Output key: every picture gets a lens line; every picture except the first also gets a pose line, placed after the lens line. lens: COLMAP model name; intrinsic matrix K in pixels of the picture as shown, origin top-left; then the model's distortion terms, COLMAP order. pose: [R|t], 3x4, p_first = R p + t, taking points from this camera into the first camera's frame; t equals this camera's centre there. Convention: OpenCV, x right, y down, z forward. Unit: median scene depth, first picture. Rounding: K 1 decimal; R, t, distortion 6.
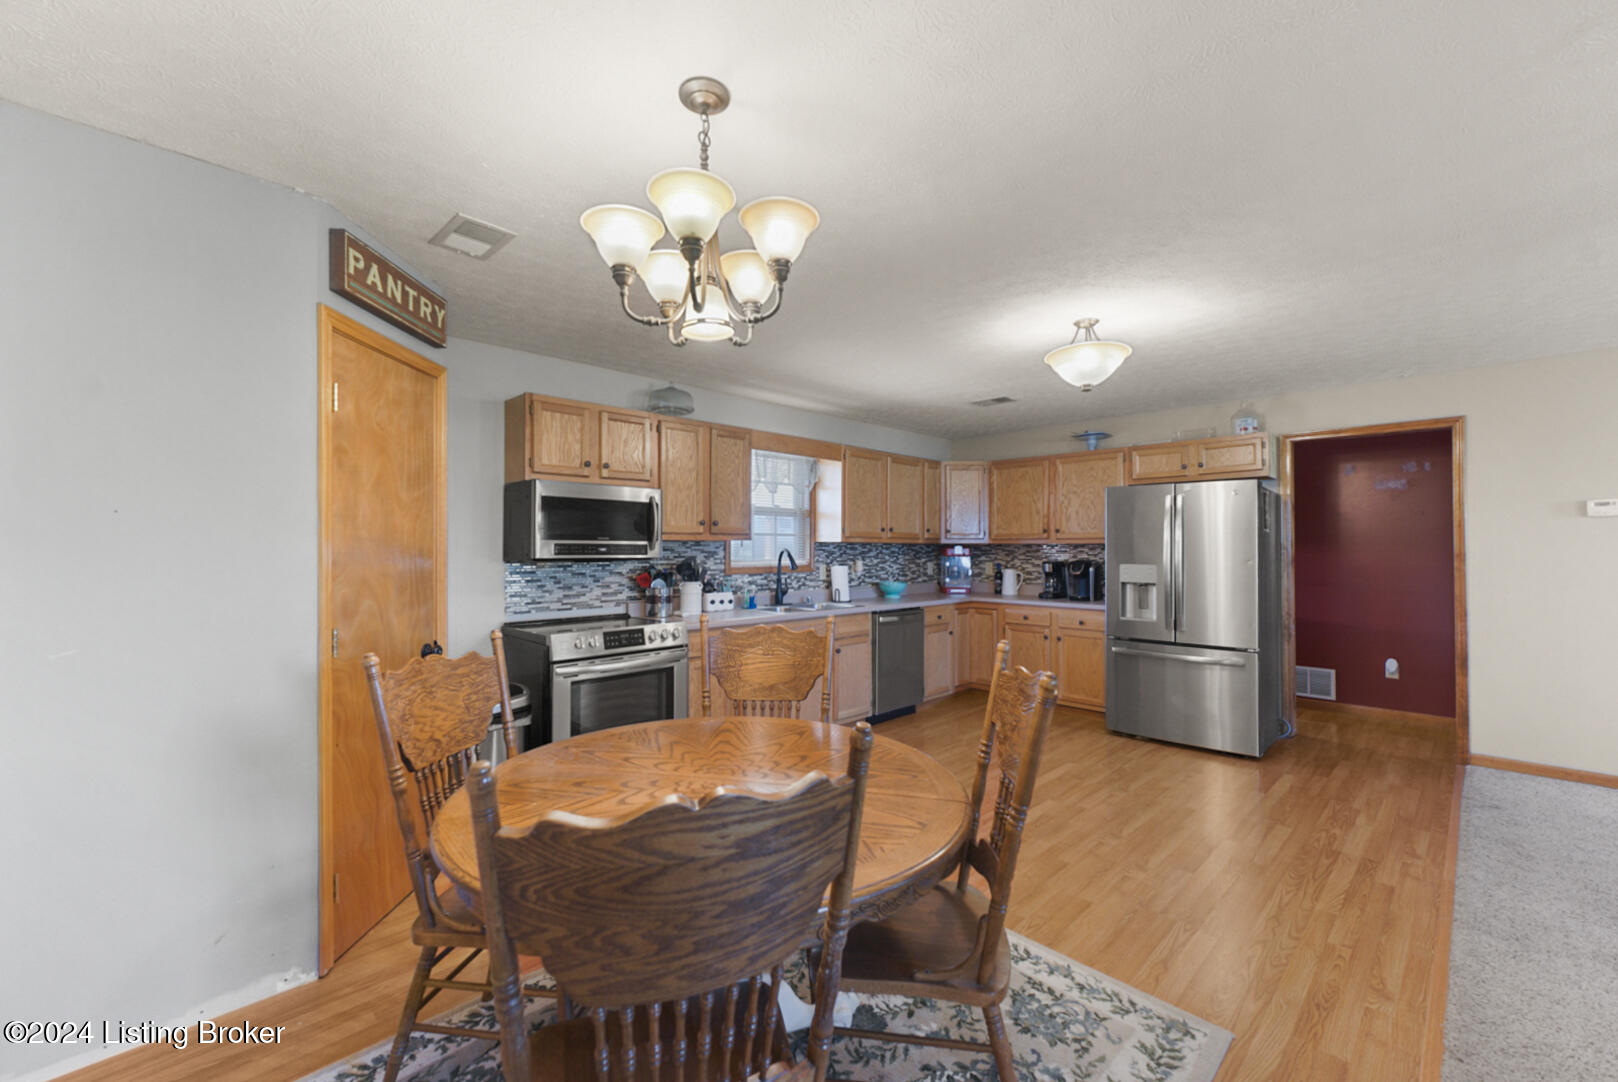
lens RADIAL K [[657.0, 0, 805.5], [0, 657.0, 540.9], [0, 0, 1]] dist [0.012878, 0.000006]
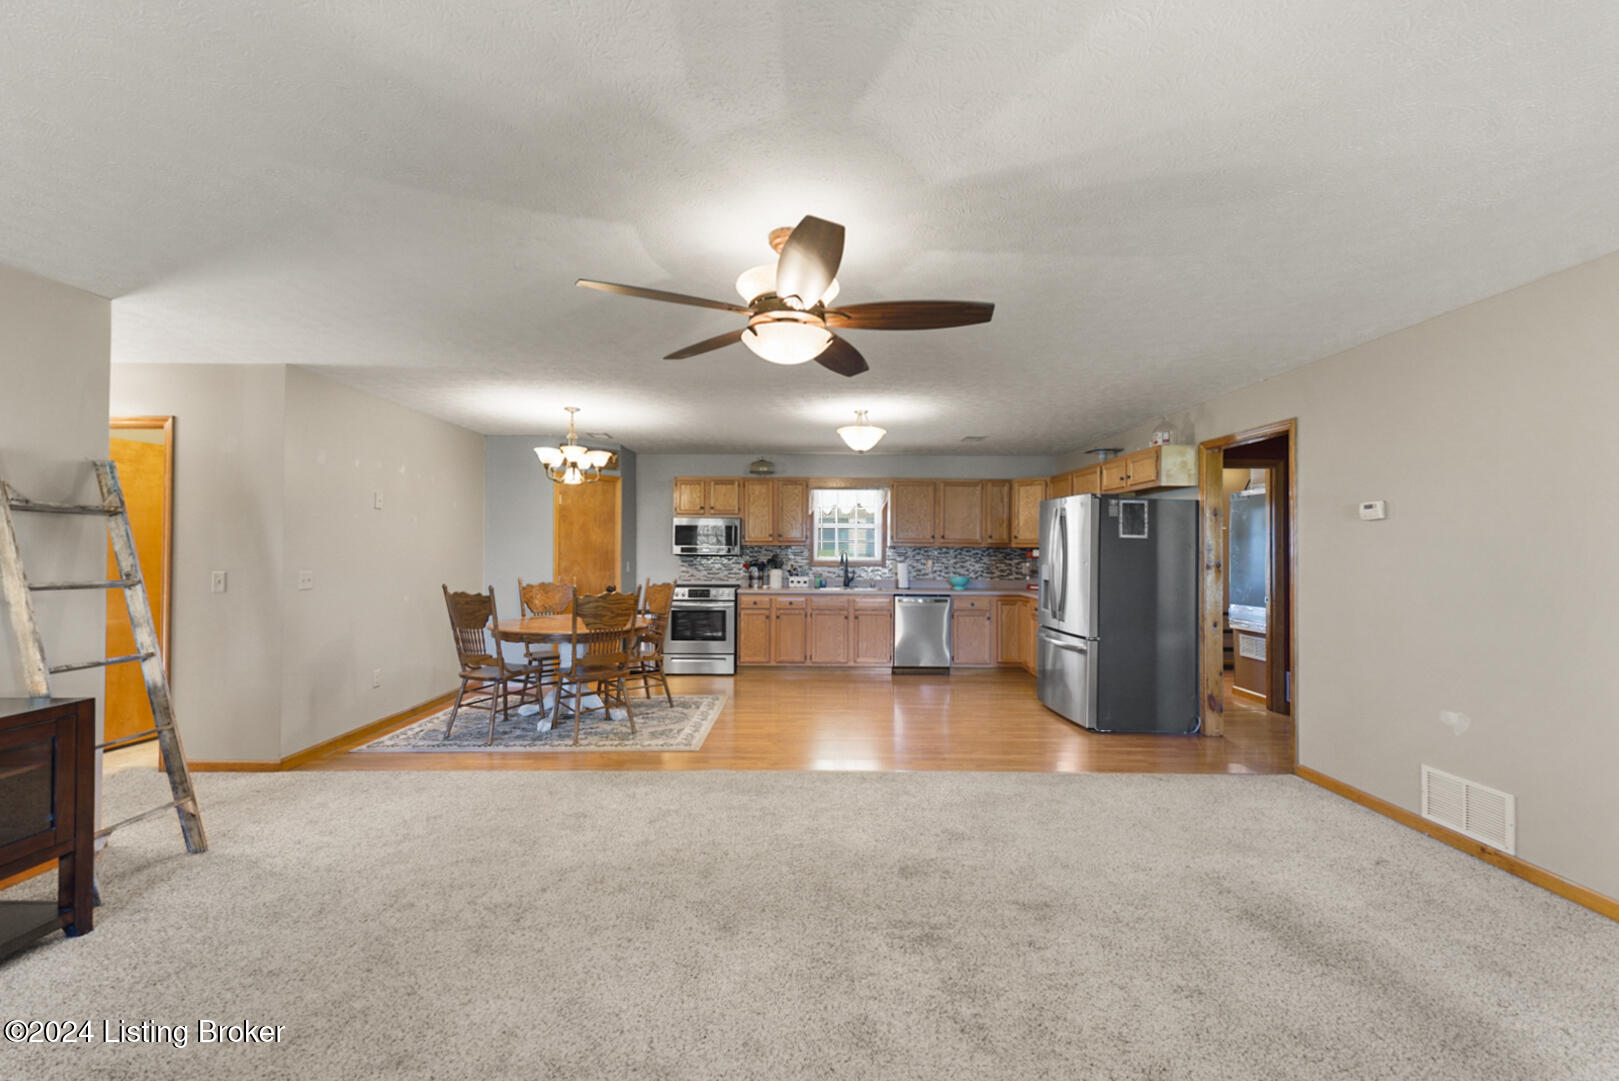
lens RADIAL K [[652.1, 0, 805.4], [0, 652.1, 539.5], [0, 0, 1]] dist [0.018981, -0.008127]
pose [[0.716891, -0.006490, -0.697155, 0.982517], [0.002454, 0.999974, -0.006785, -0.003800], [0.697181, 0.003154, 0.716889, -0.166635]]
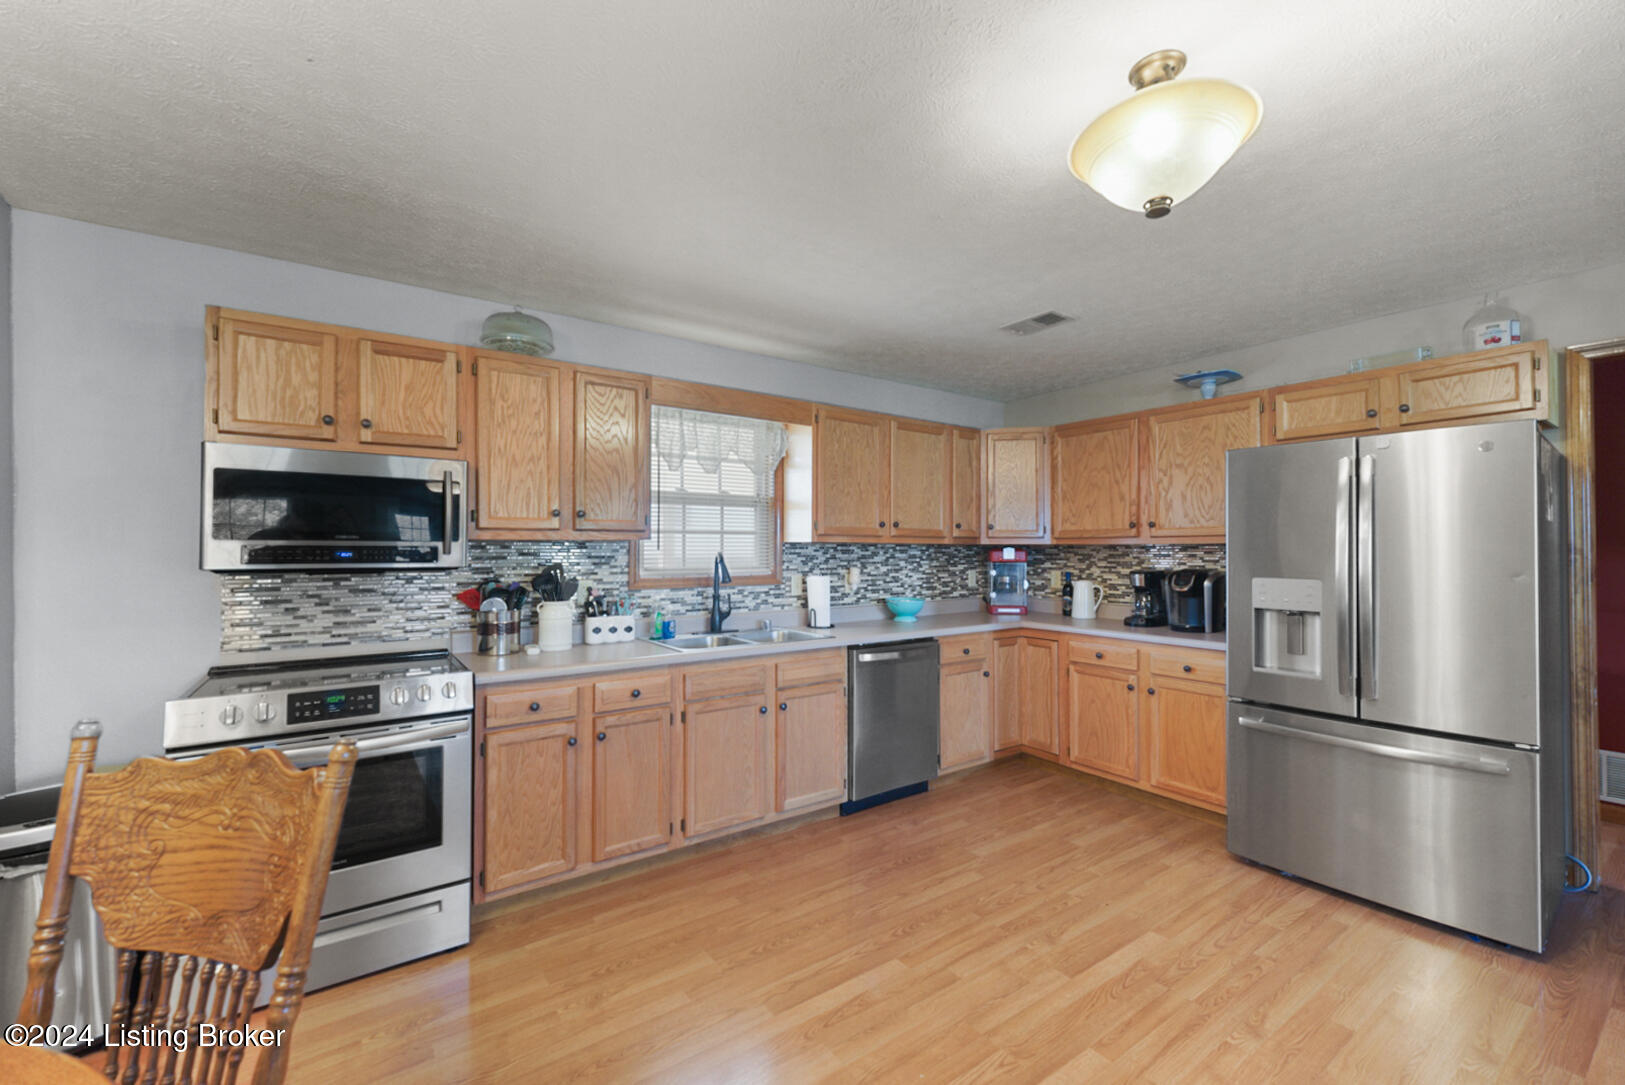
lens RADIAL K [[657.4, 0, 806.2], [0, 657.4, 542.3], [0, 0, 1]] dist [0.009051, -0.000616]
pose [[0.986184, -0.002895, -0.165628, 0.174459], [0.002799, 0.999996, -0.000813, 0.002388], [0.165630, 0.000338, 0.986188, 0.337185]]
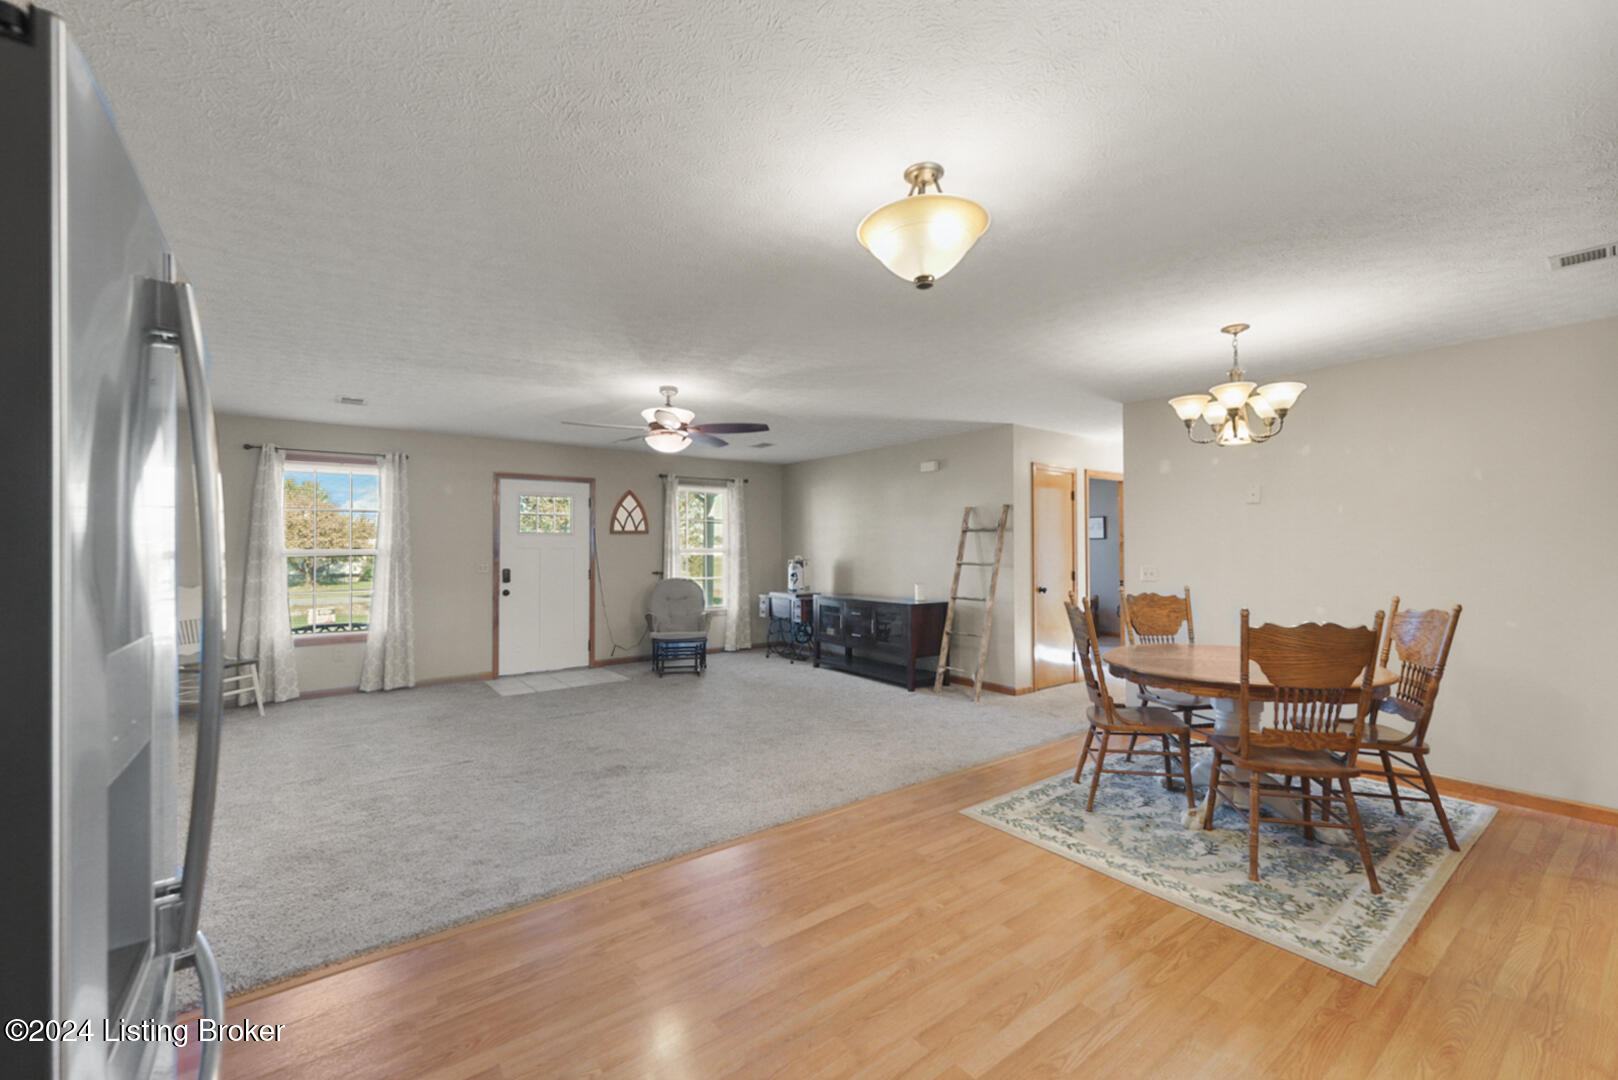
lens RADIAL K [[657.0, 0, 809.0], [0, 657.0, 540.0], [0, 0, 1]] dist [-0.000626, -0.000197]
pose [[-0.991821, 0.002900, 0.127601, 0.310805], [0.000303, 0.999793, -0.020368, 0.010474], [-0.127633, -0.020162, -0.991616, 1.086438]]
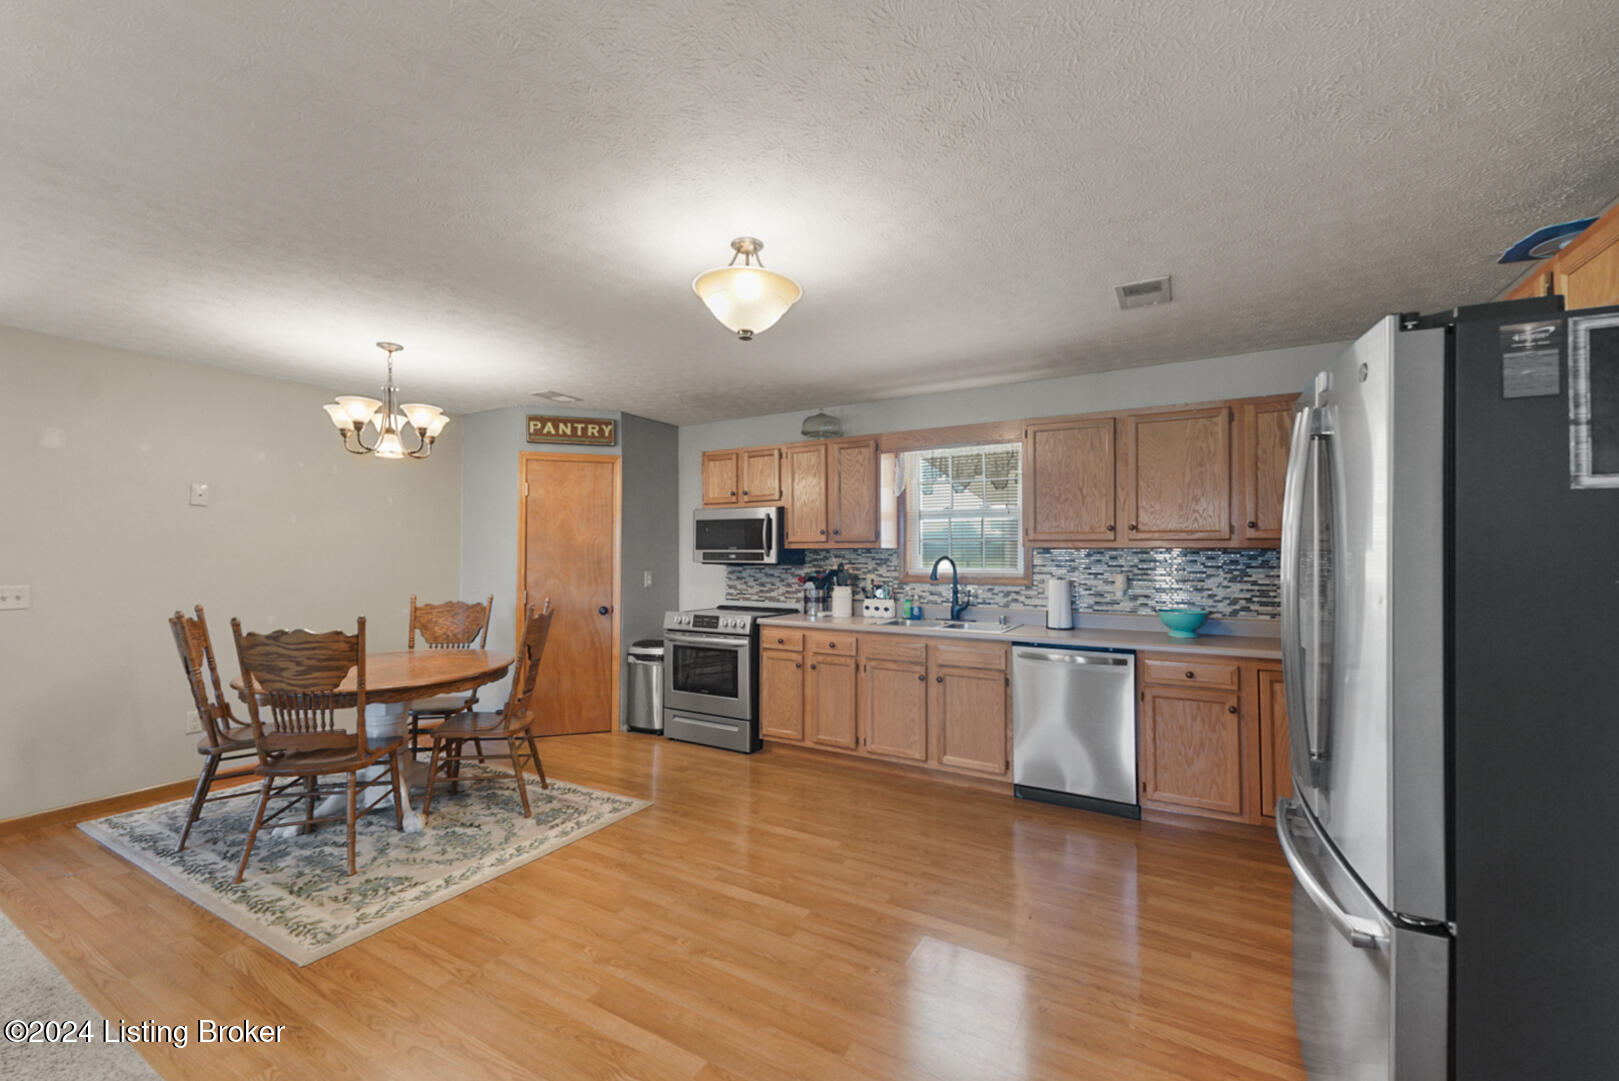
lens RADIAL K [[655.0, 0, 803.2], [0, 655.0, 540.3], [0, 0, 1]] dist [0.009051, -0.000616]
pose [[0.265542, -0.020399, -0.963884, 0.769861], [0.009915, 0.999781, -0.018428, 0.004942], [0.964048, -0.004664, 0.265686, 0.588546]]
